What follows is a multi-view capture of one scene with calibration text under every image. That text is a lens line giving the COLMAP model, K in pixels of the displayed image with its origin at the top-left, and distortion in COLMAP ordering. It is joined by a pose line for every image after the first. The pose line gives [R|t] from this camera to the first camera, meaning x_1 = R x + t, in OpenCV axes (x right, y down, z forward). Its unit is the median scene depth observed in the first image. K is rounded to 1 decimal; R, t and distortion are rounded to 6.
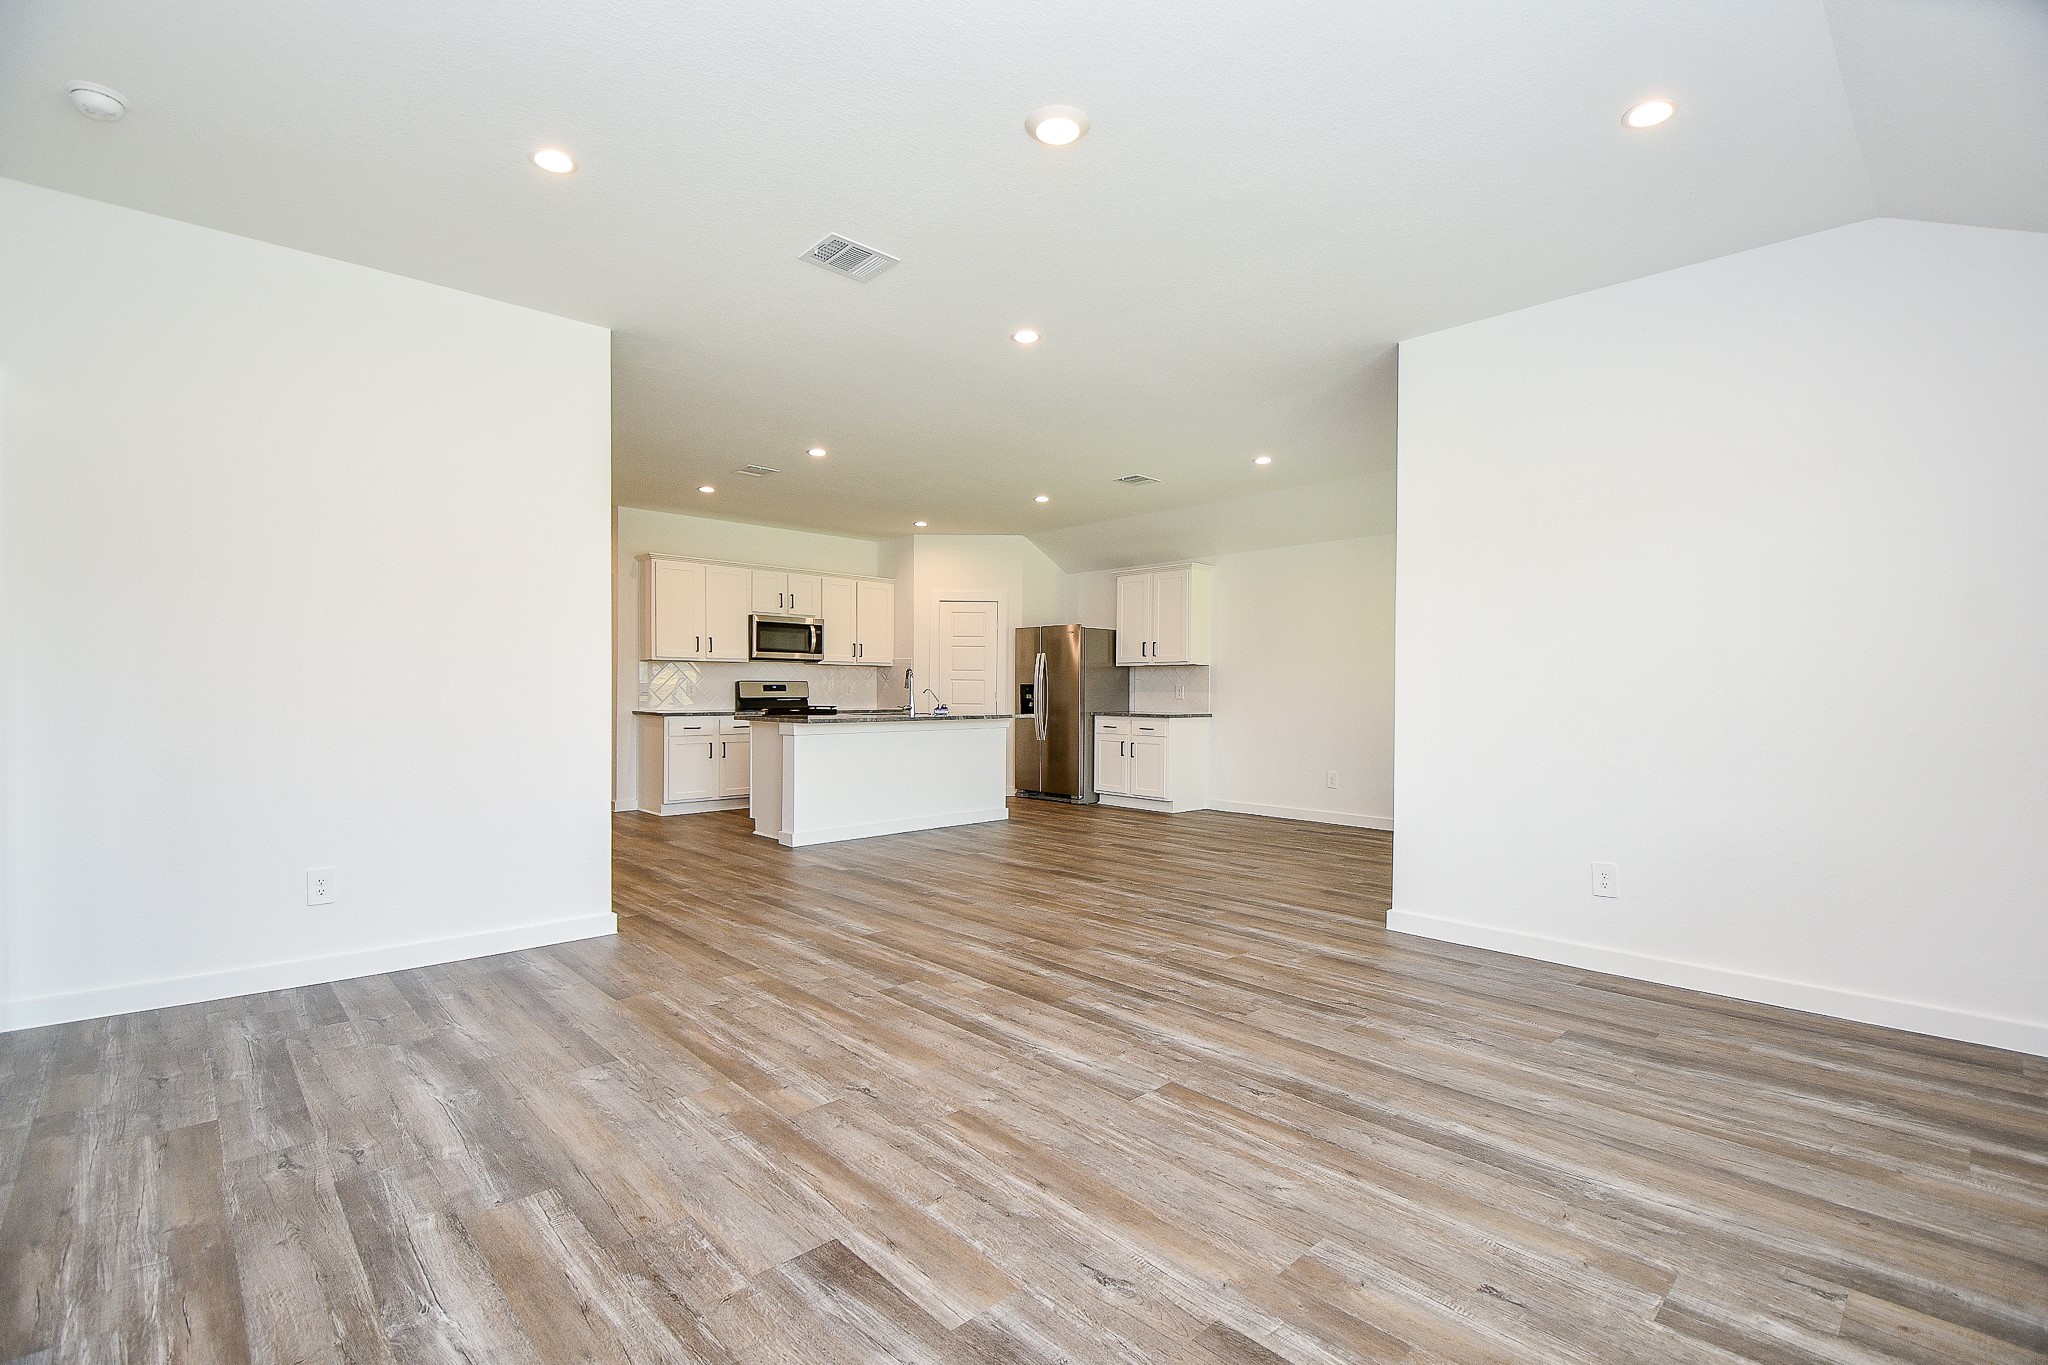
lens RADIAL K [[902.2, 0, 1055.2], [0, 902.2, 691.1], [0, 0, 1]] dist [0.026868, -0.035904]
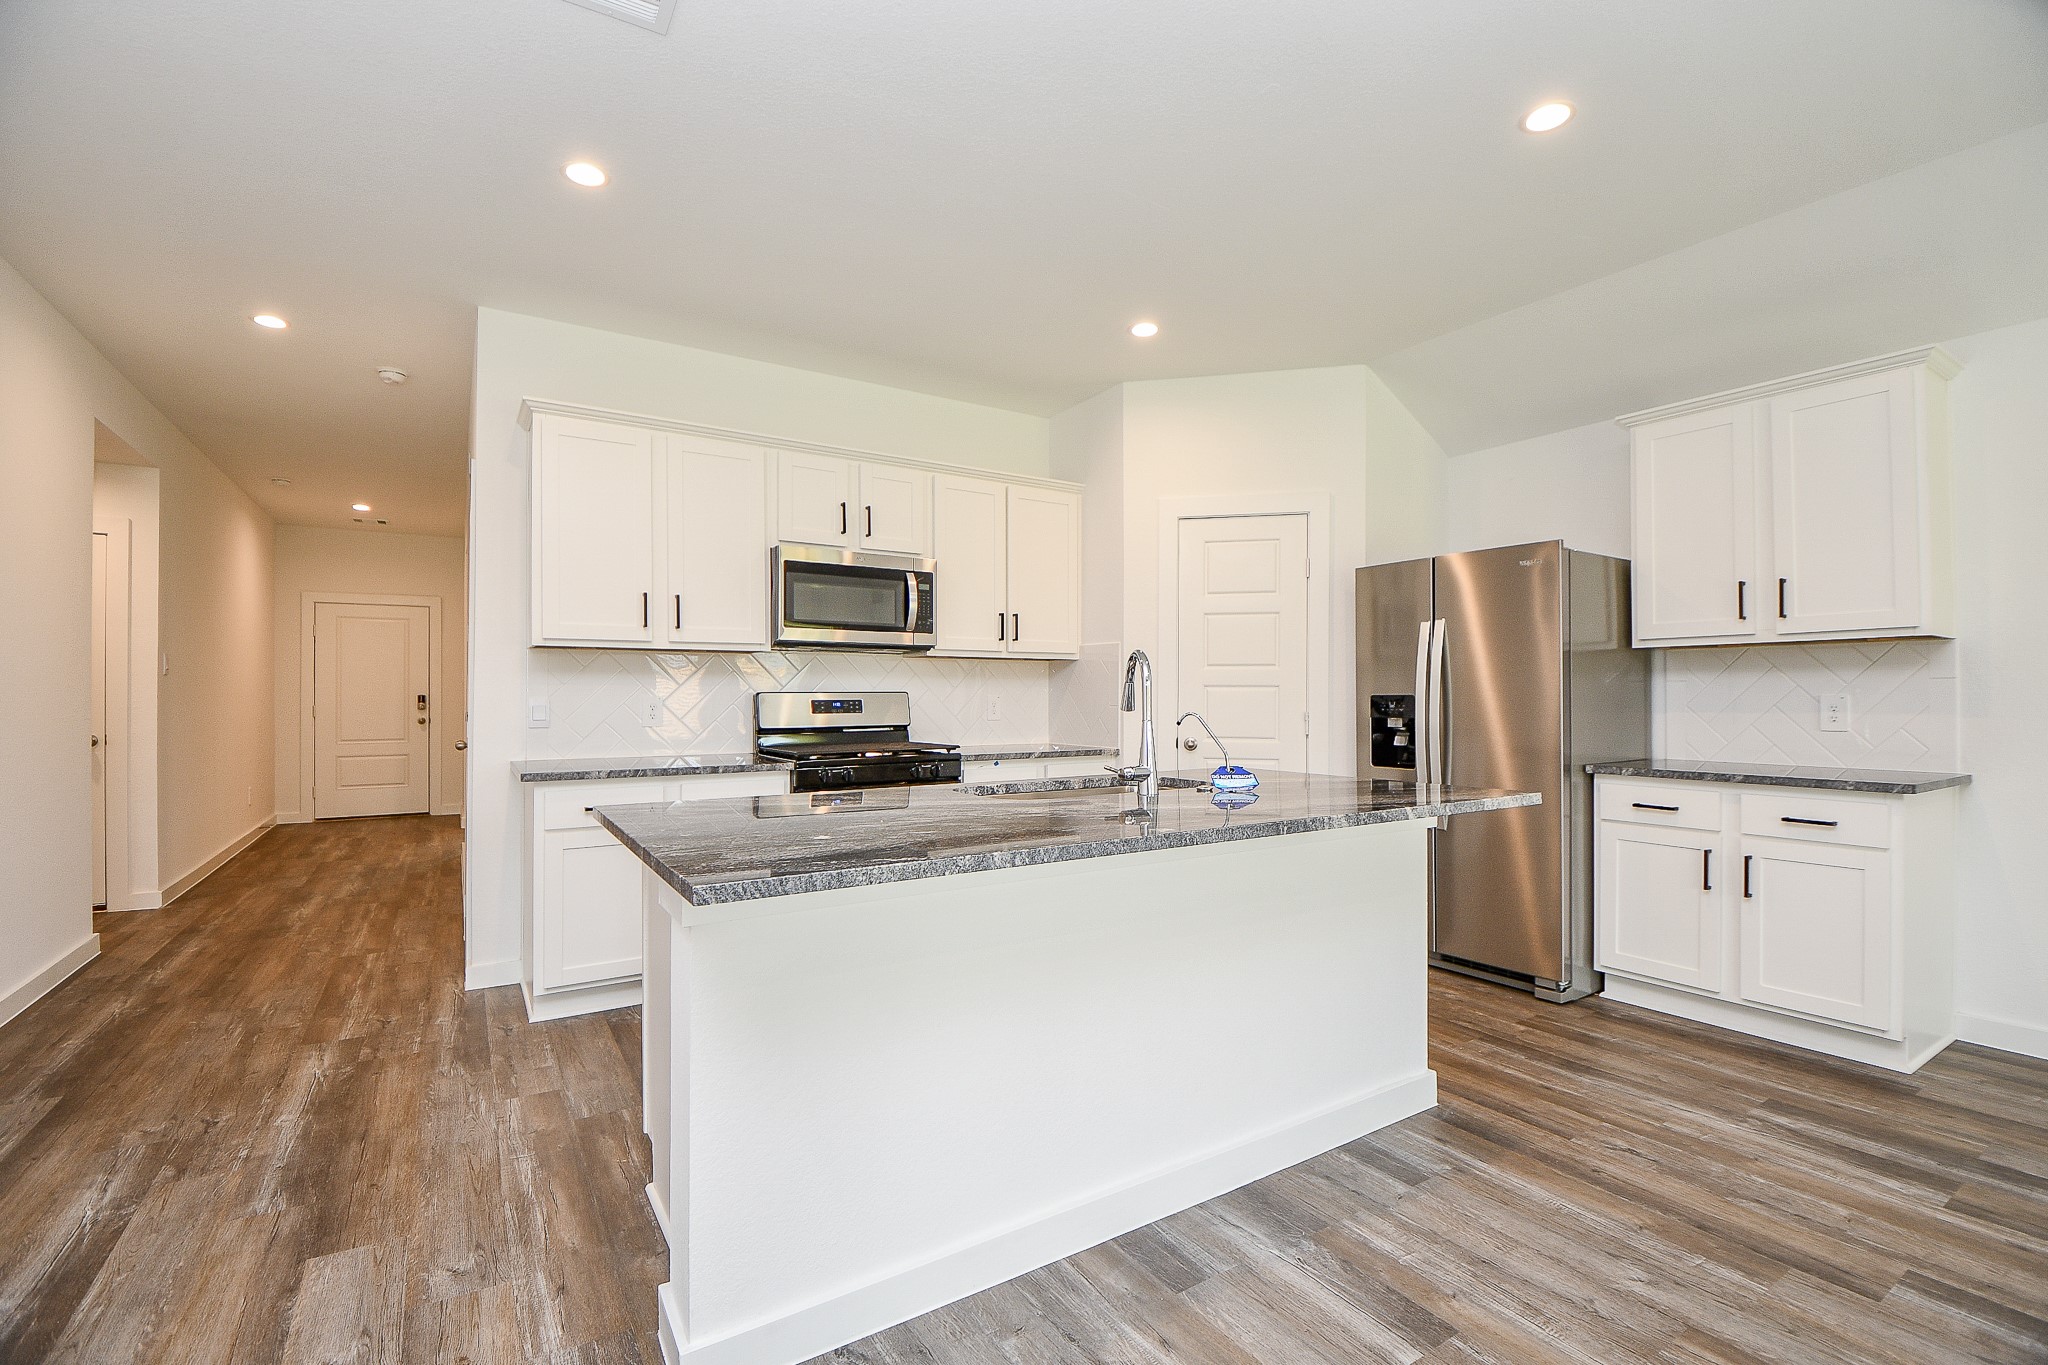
lens RADIAL K [[899.6, 0, 1026.9], [0, 899.6, 693.3], [0, 0, 1]] dist [-0.000406, -0.014765]
pose [[0.974559, -0.007383, -0.224009, -0.232182], [0.006079, 0.999960, -0.006512, -0.014511], [0.224048, 0.004985, 0.974565, 1.217419]]
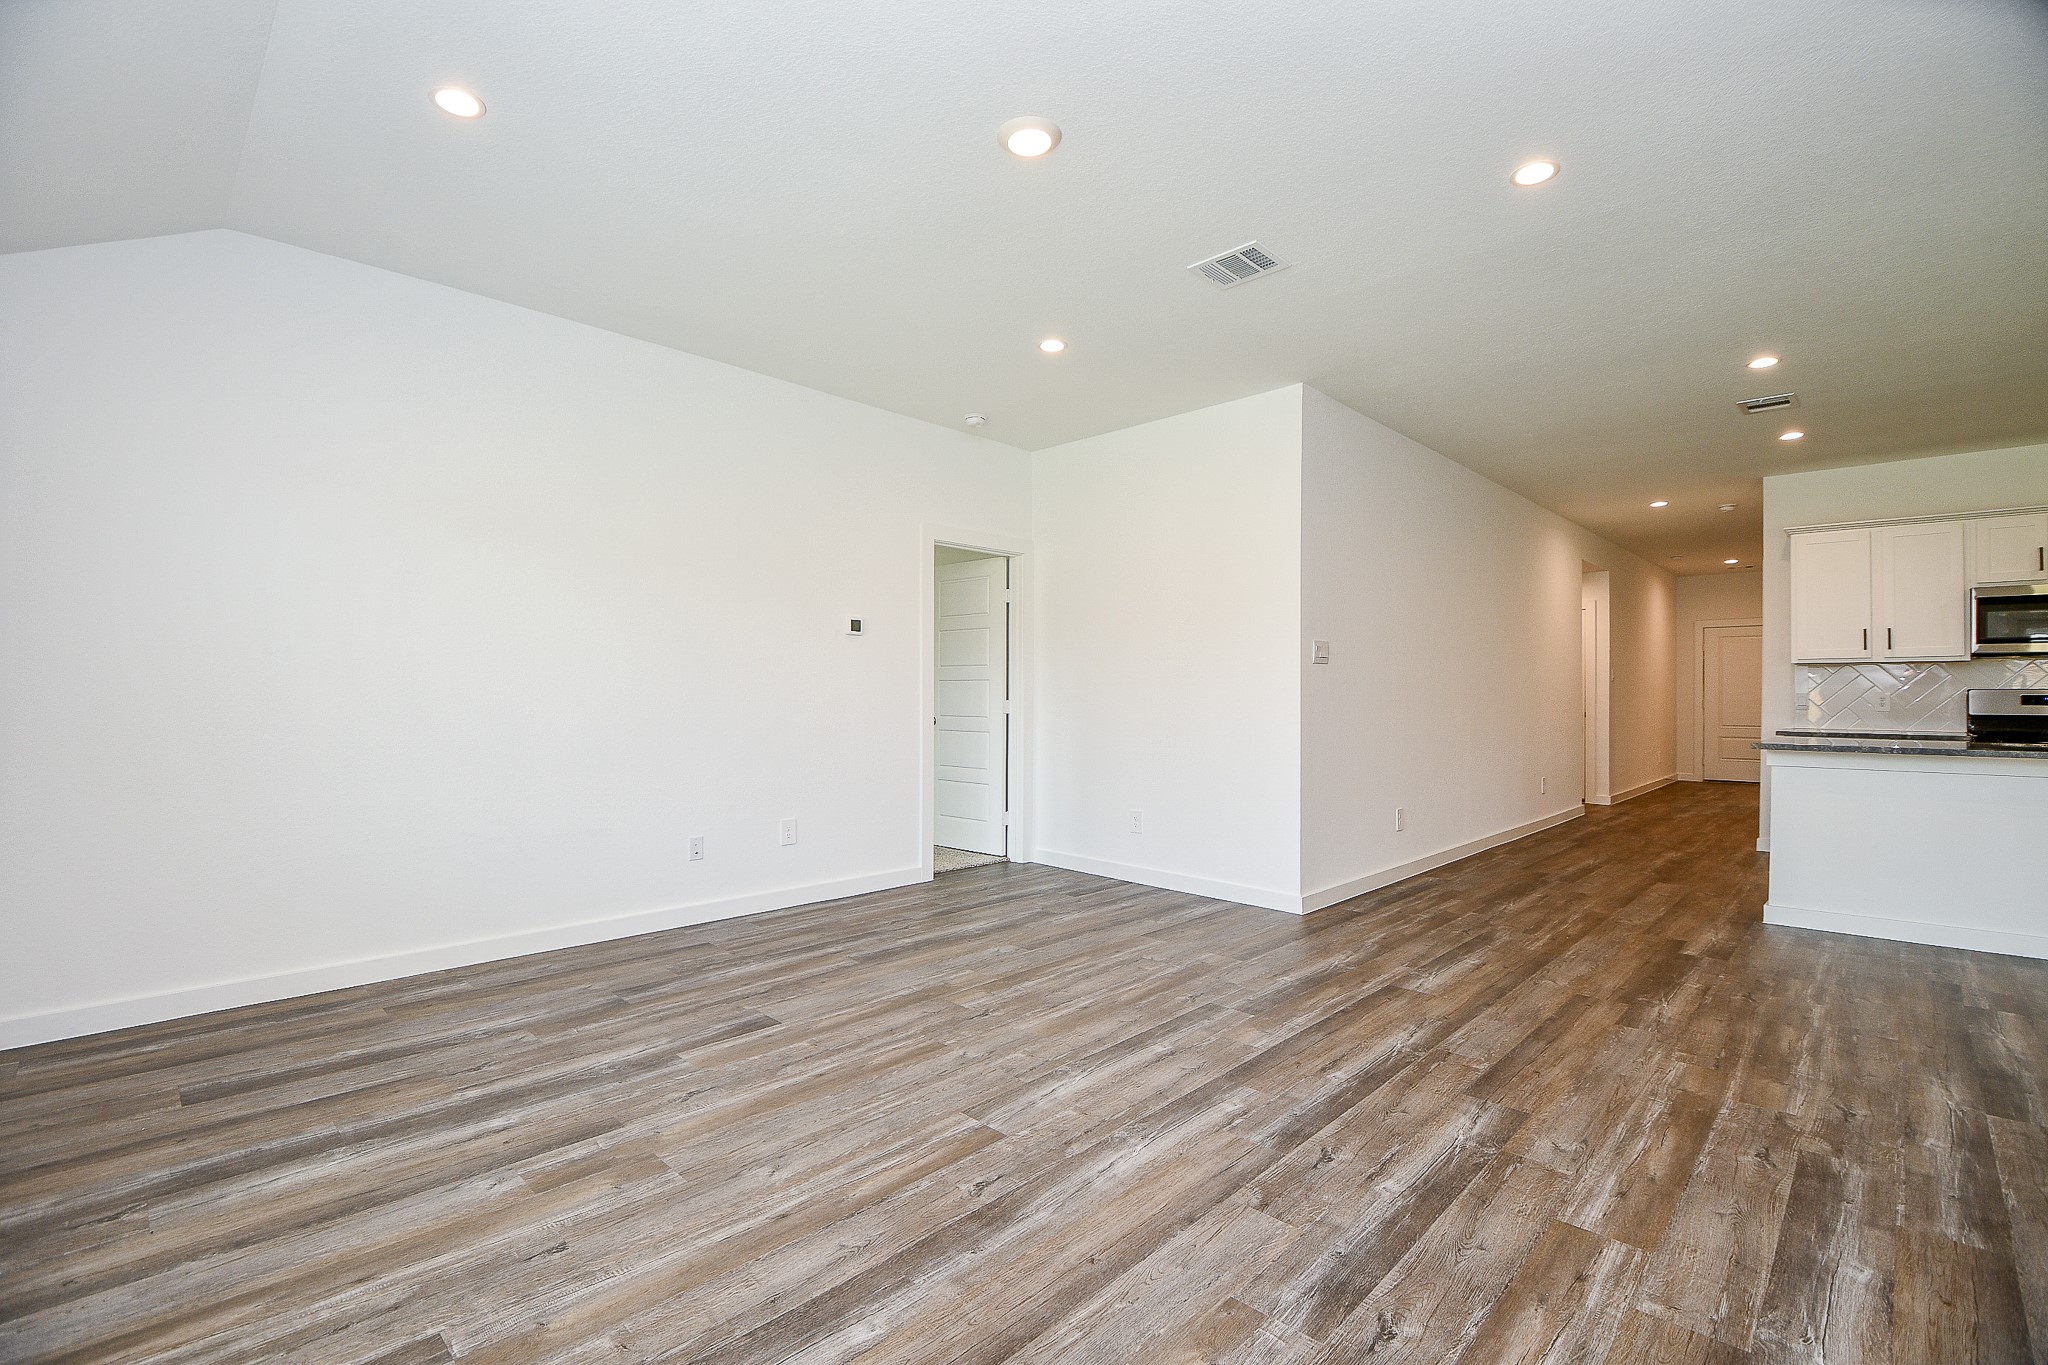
lens RADIAL K [[925.4, 0, 1024.0], [0, 925.4, 682.5], [0, 0, 1]] dist [0.020267, -0.031510]
pose [[0.014308, -0.016719, -0.999758, 0.654769], [-0.008338, 0.999823, -0.016840, 0.001640], [0.999863, 0.008576, 0.014166, 0.626333]]
